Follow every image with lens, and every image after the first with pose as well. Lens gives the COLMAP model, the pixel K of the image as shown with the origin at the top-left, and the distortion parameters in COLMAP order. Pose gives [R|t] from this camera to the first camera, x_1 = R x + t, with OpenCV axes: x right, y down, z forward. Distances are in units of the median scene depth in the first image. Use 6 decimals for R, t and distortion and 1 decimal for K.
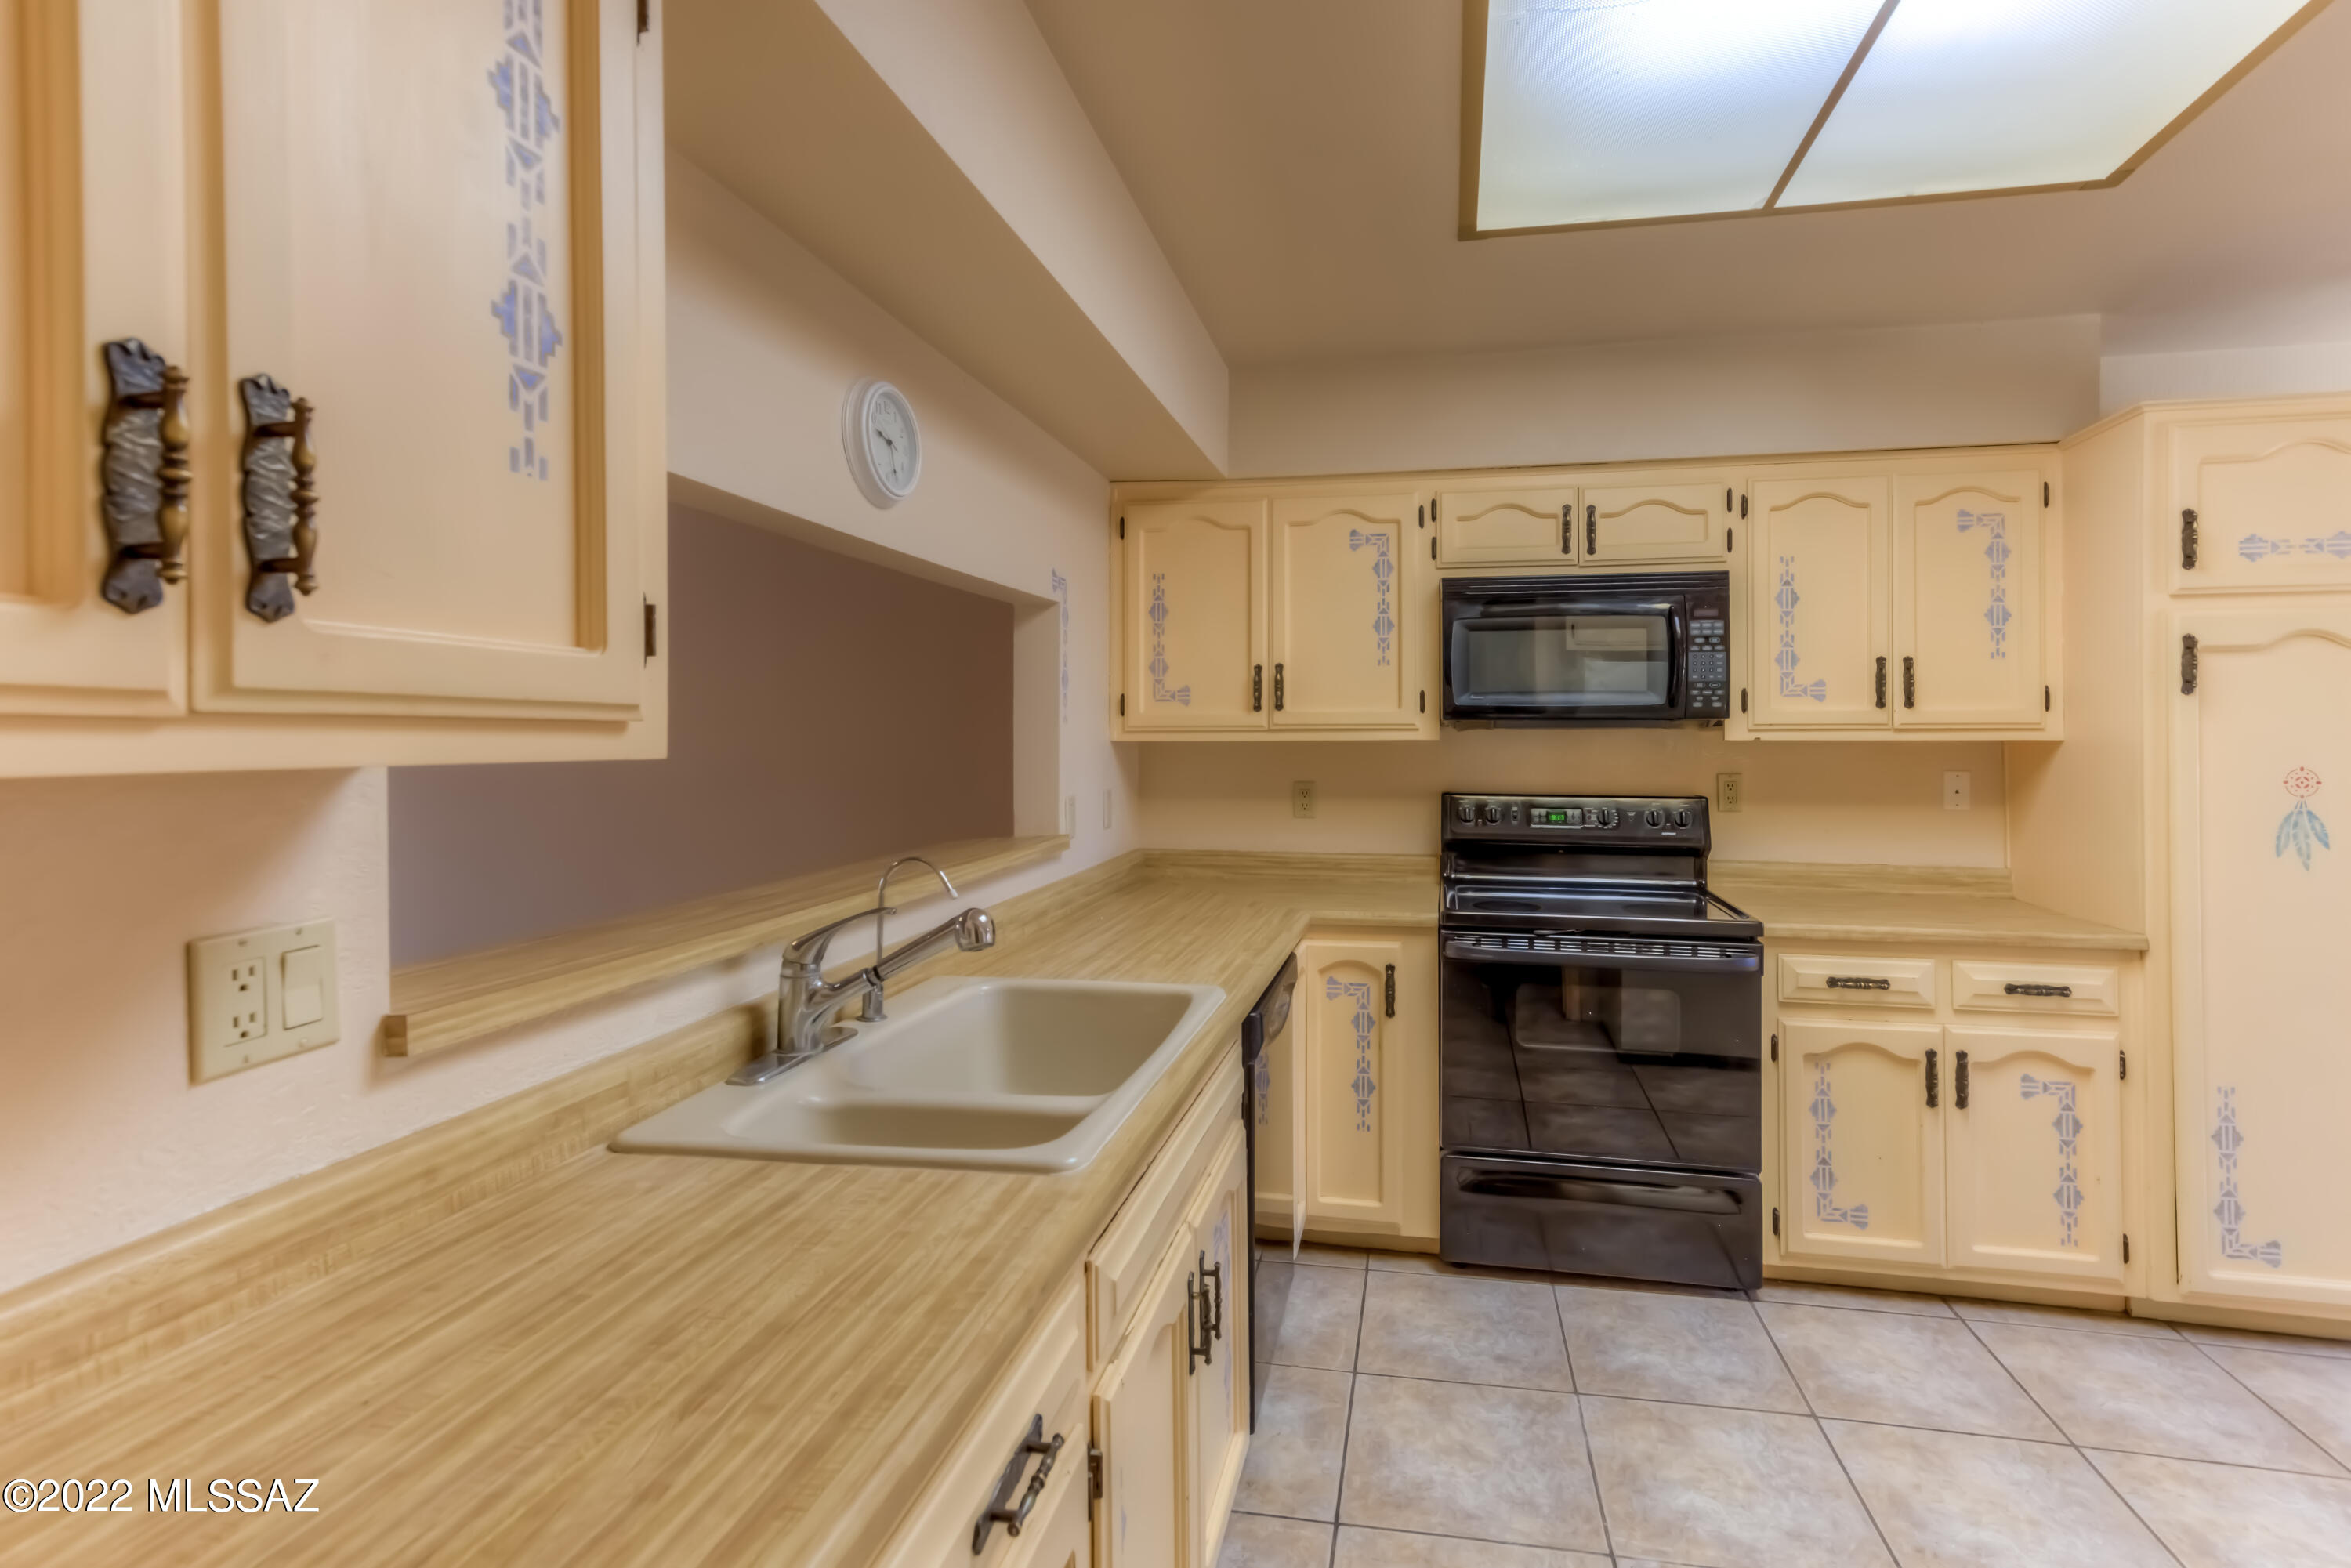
lens RADIAL K [[1055.2, 0, 1318.9], [0, 1055.2, 725.2], [0, 0, 1]] dist [0.015674, 0.000402]
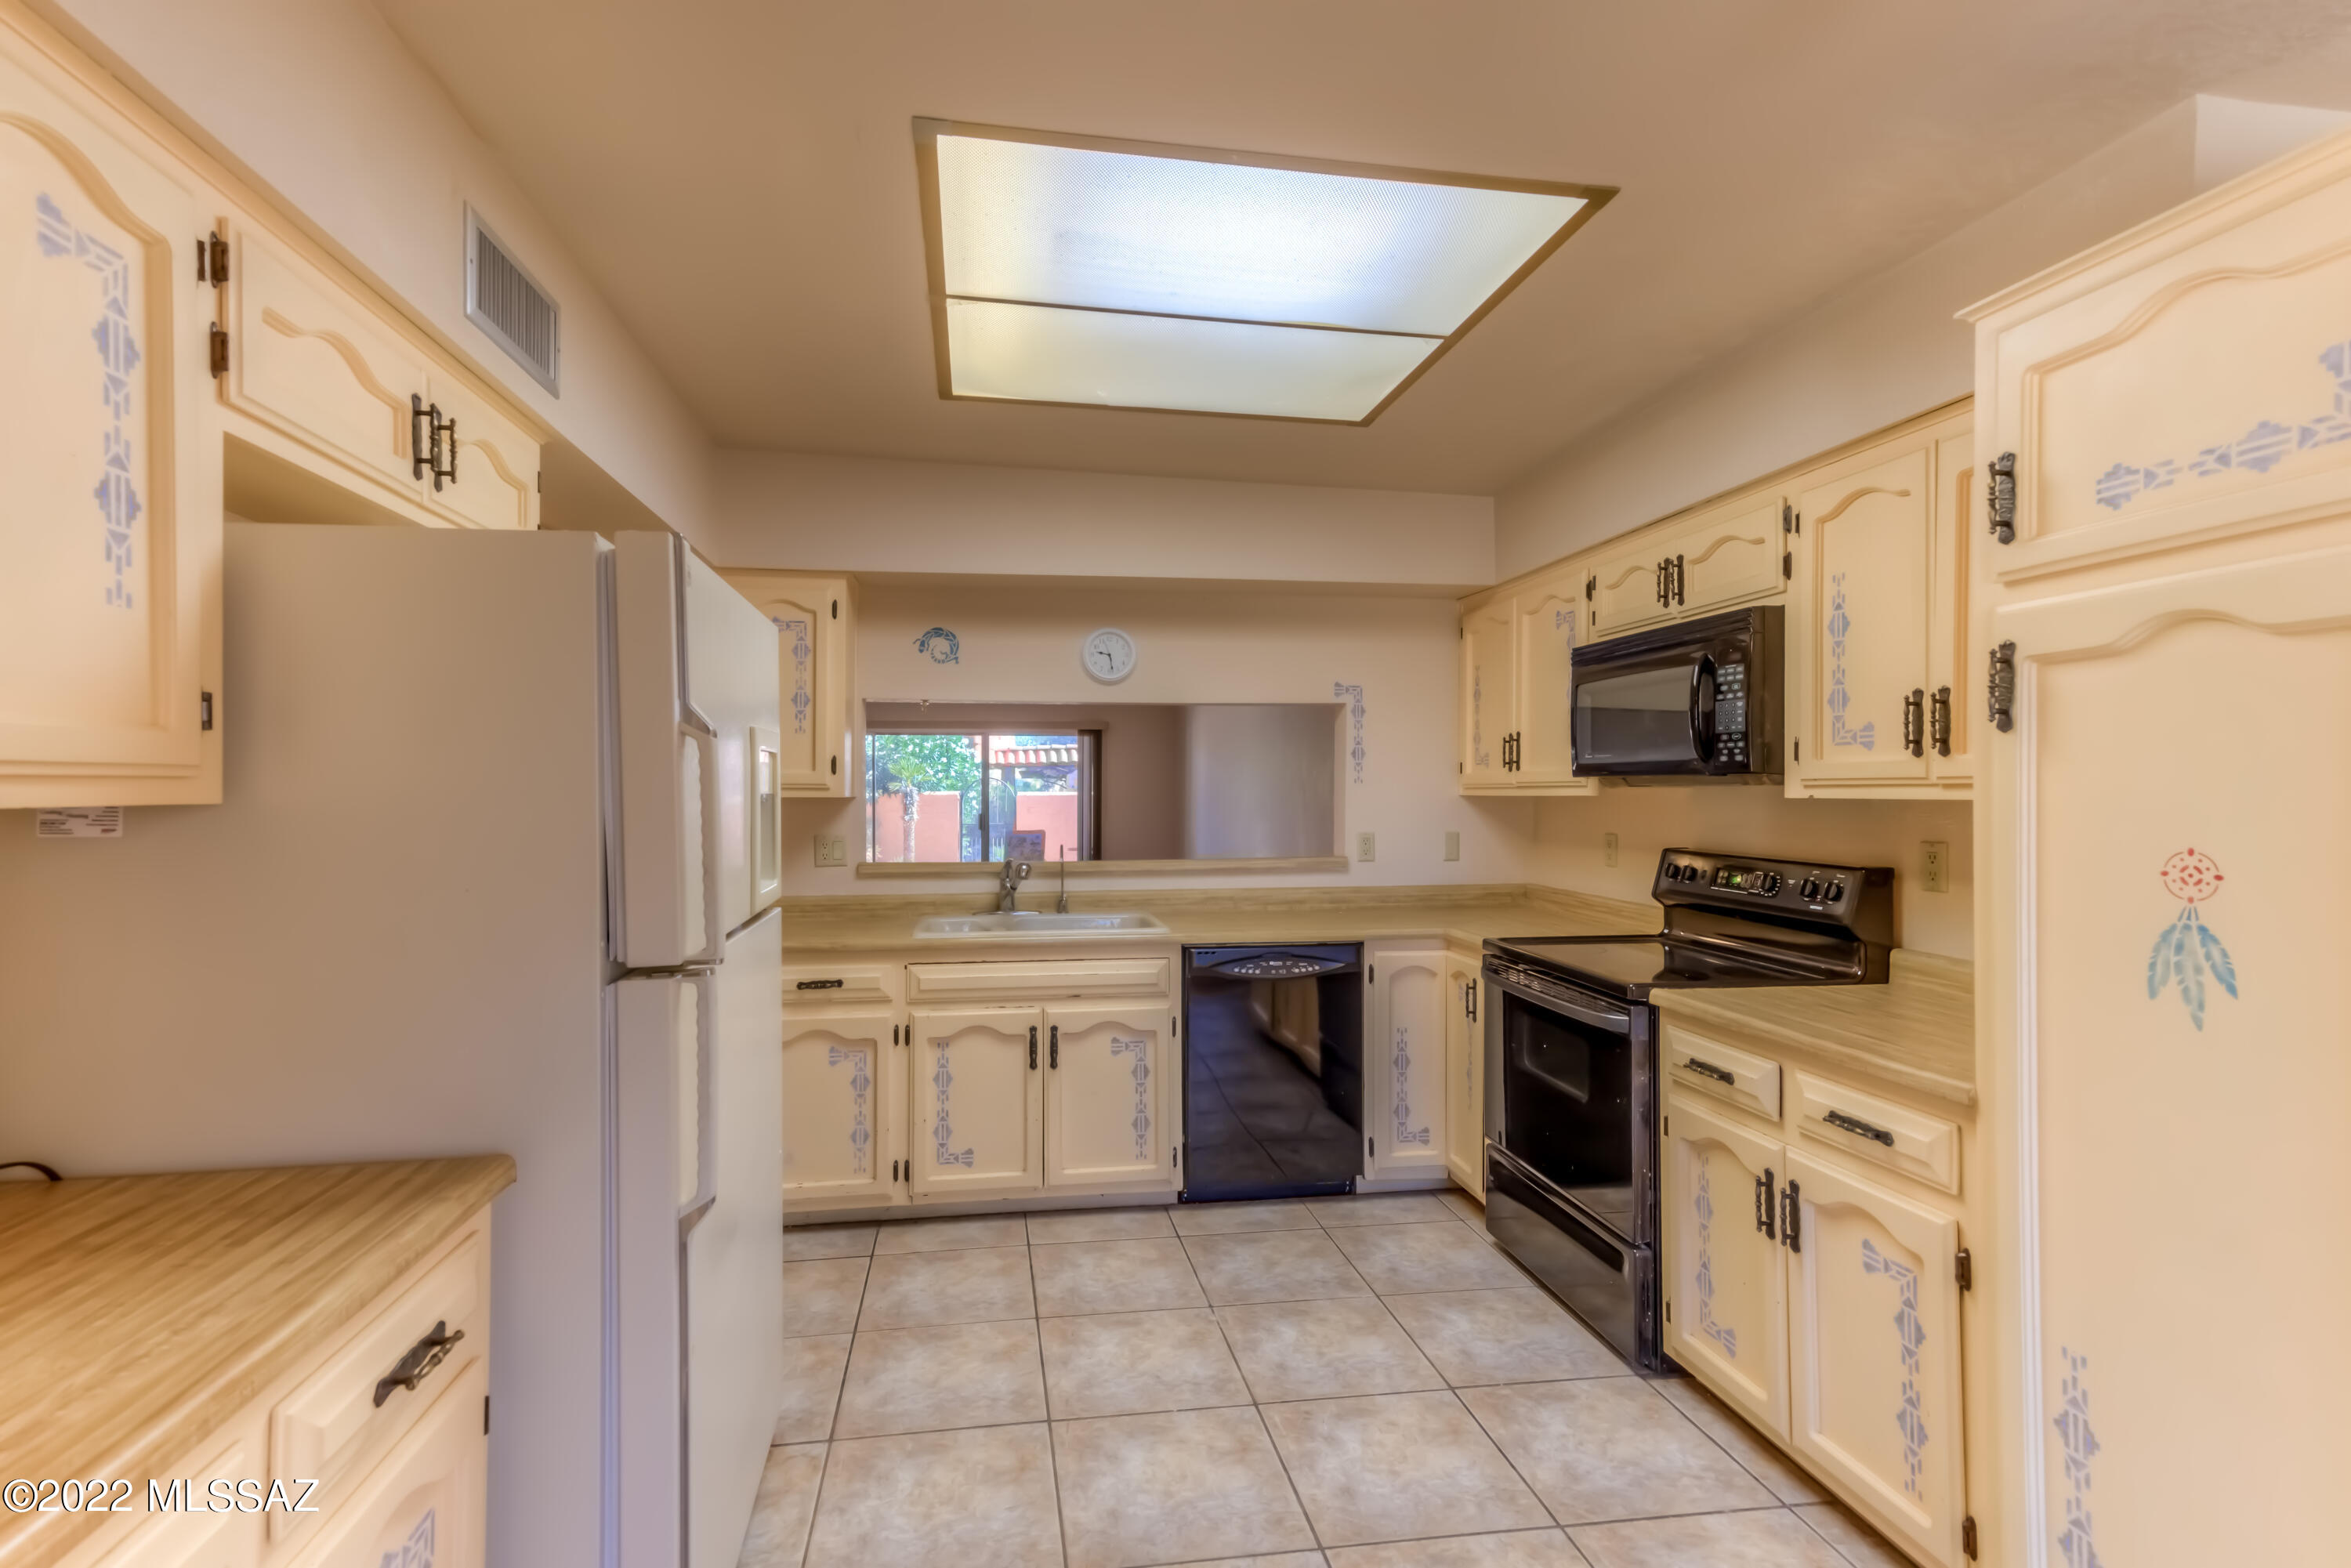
lens RADIAL K [[1058.4, 0, 1180.1], [0, 1058.4, 762.4], [0, 0, 1]] dist [0.000318, 0.000345]
pose [[0.349575, -0.023308, -0.936618, 1.215195], [0.005676, 0.999725, -0.022760, 0.002390], [0.936891, 0.002640, 0.349611, 0.278373]]
